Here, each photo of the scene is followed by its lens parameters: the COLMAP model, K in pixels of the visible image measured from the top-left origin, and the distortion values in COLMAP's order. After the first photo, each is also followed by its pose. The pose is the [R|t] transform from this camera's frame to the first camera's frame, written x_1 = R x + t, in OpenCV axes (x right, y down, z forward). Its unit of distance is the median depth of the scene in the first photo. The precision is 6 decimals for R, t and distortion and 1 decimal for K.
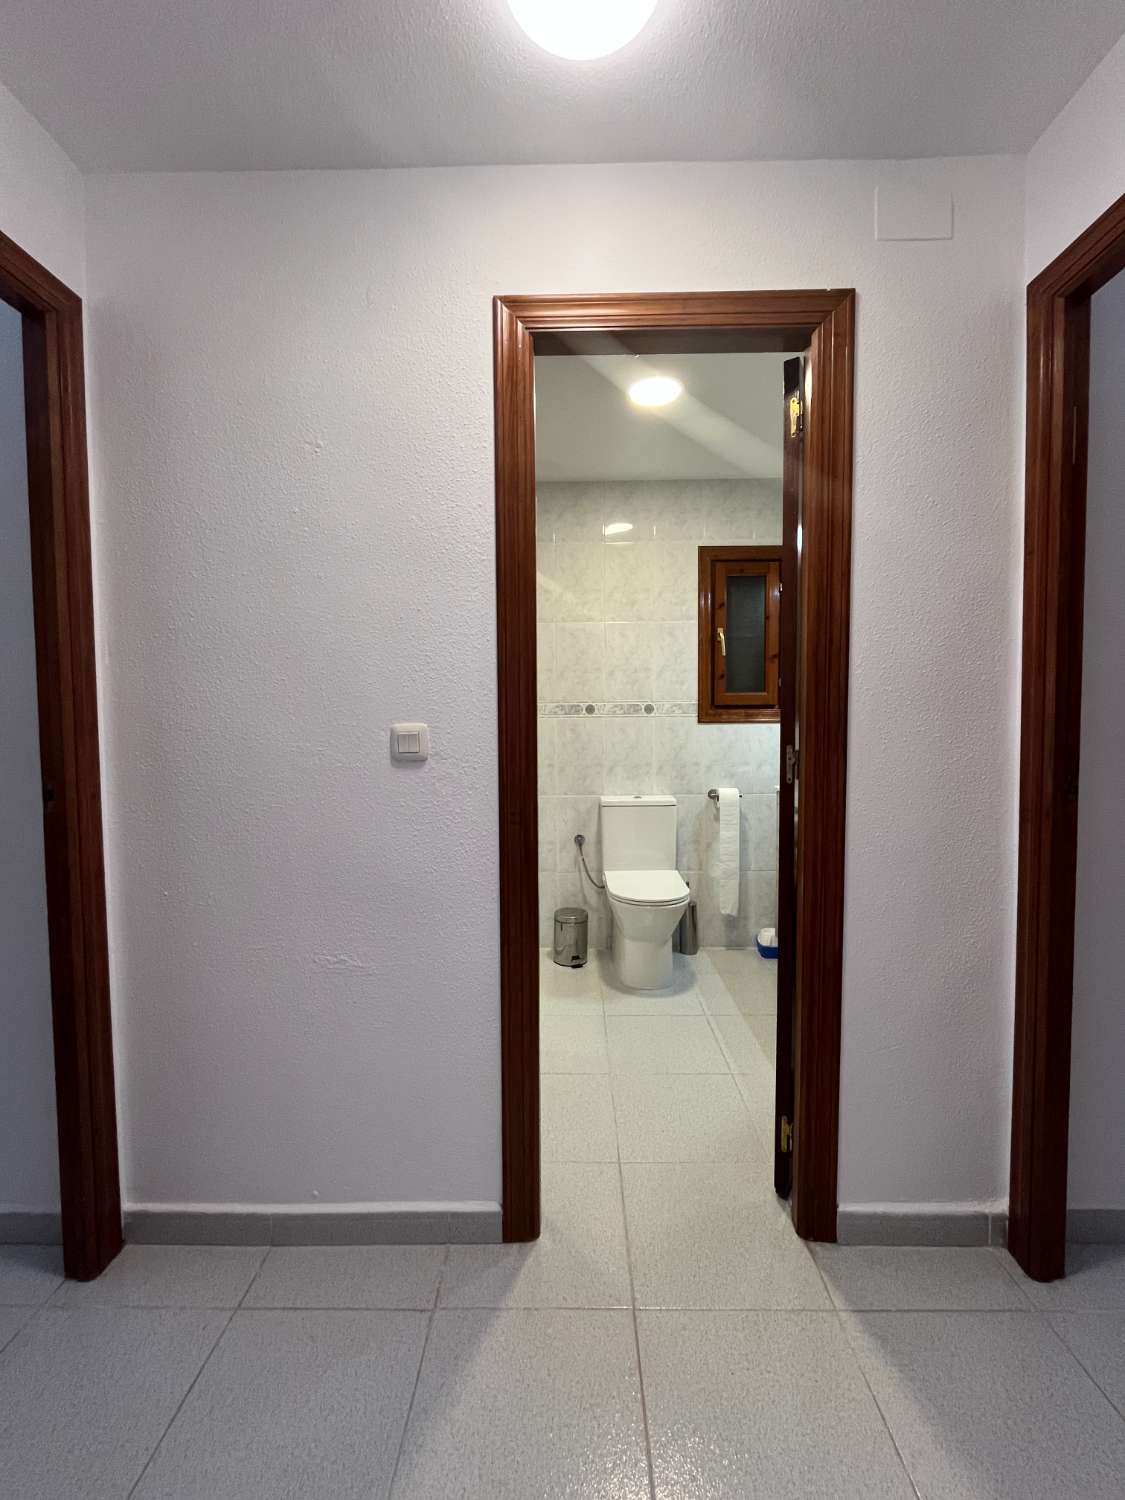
lens RADIAL K [[608.8, 0, 563.0], [0, 608.8, 747.1], [0, 0, 1]] dist [-0.003886, 0.000232]
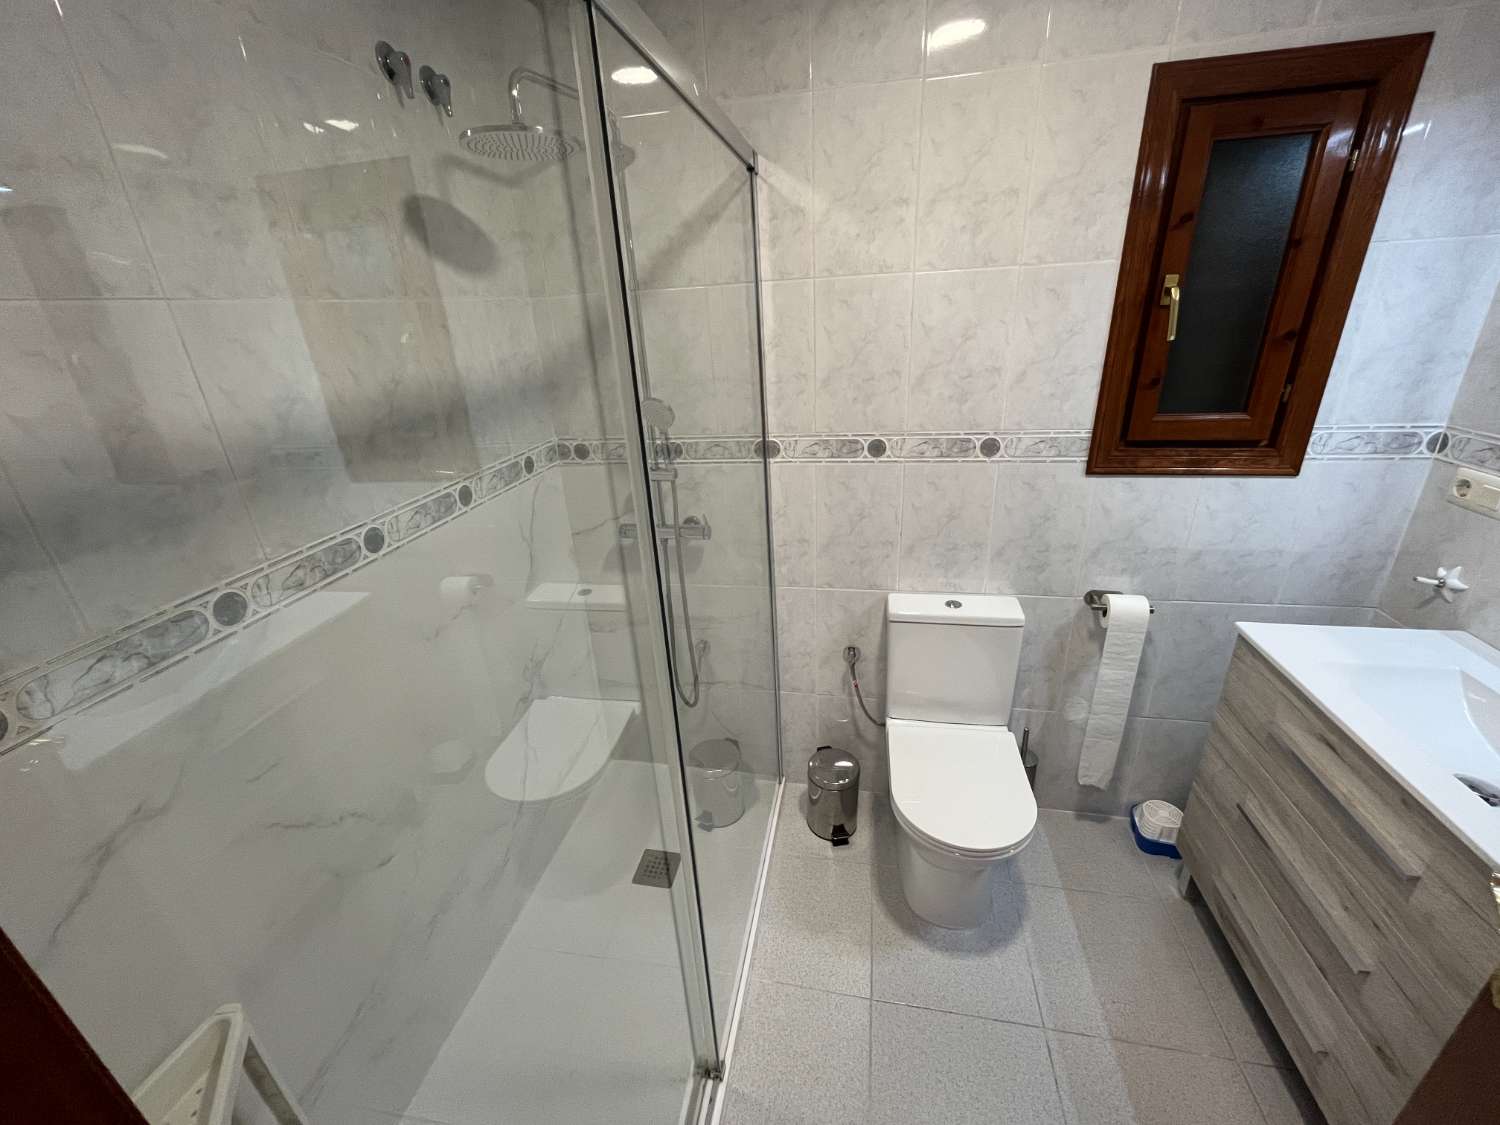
lens RADIAL K [[608.8, 0, 744.3], [0, 608.8, 561.5], [0, 0, 1]] dist [-0.003886, 0.000232]
pose [[0.982339, 0.030819, -0.184552, 0.031671], [0.035560, 0.937613, 0.345856, -0.160584], [0.183697, -0.346311, 0.919959, 0.437479]]
